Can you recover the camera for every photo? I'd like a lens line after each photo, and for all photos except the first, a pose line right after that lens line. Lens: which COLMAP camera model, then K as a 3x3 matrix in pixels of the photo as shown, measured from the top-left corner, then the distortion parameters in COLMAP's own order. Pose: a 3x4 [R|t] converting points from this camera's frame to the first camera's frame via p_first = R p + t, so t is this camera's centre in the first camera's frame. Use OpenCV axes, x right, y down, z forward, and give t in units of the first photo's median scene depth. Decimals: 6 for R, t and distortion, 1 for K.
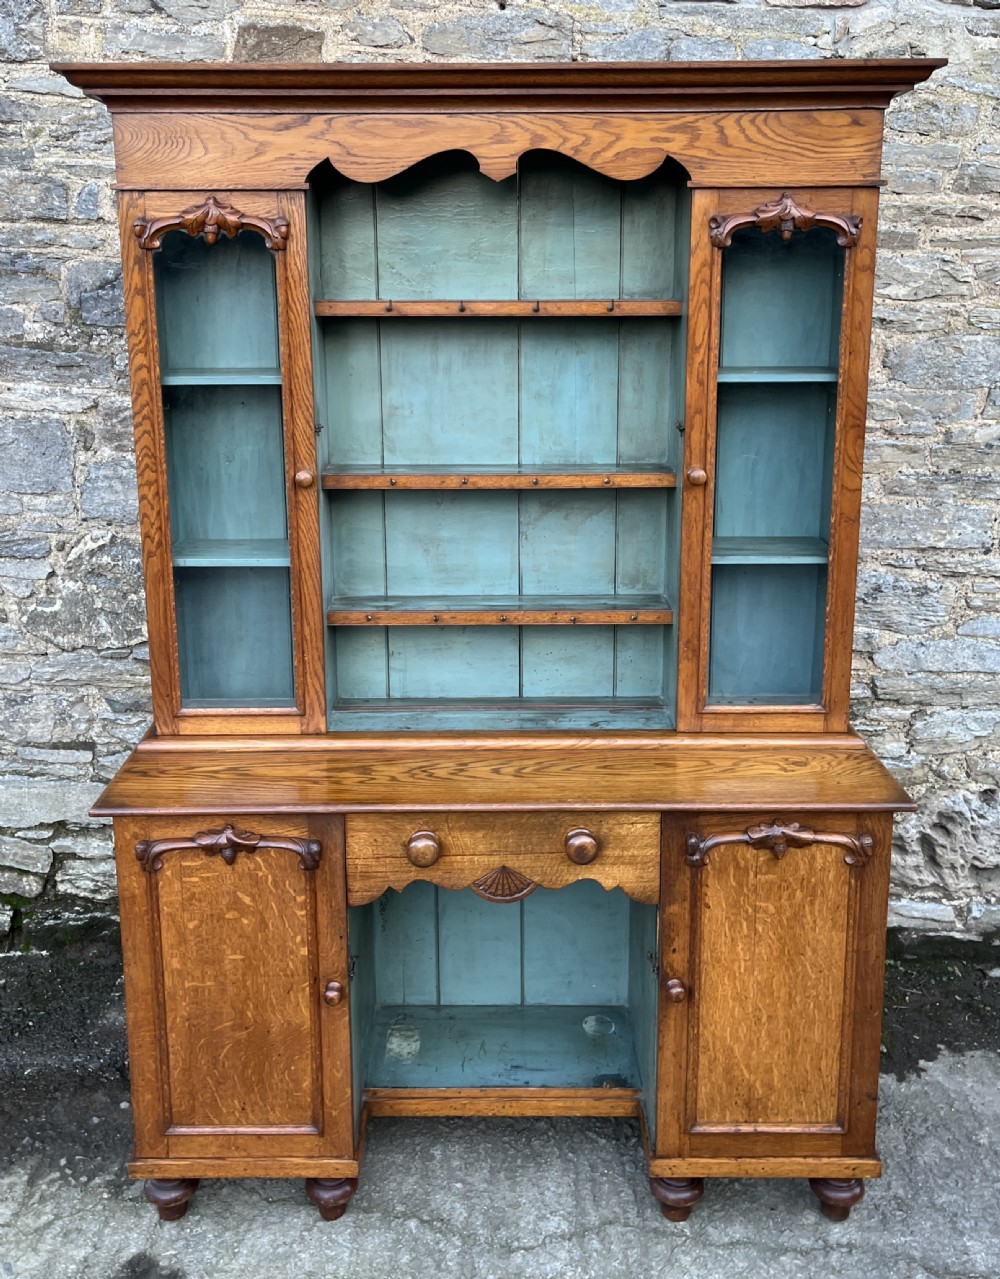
lens RADIAL K [[1175.8, 0, 480.8], [0, 1175.8, 486.2], [0, 0, 1]] dist [0.021784, 0.000000]
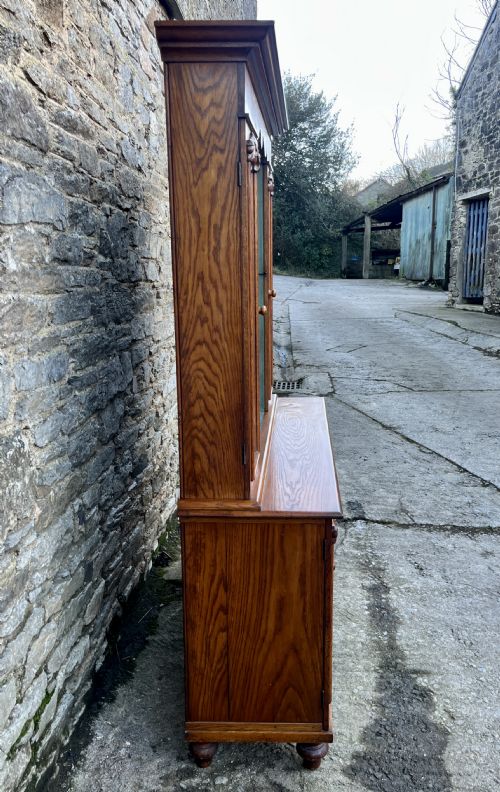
lens RADIAL K [[668.0, 0, 297.1], [0, 668.0, 376.3], [0, 0, 1]] dist [0.040739, -0.046881]
pose [[0.003084, -0.190140, 0.981752, -1.102611], [0.187612, 0.964434, 0.186196, -0.083853], [-0.982238, 0.183614, 0.038647, 0.913786]]
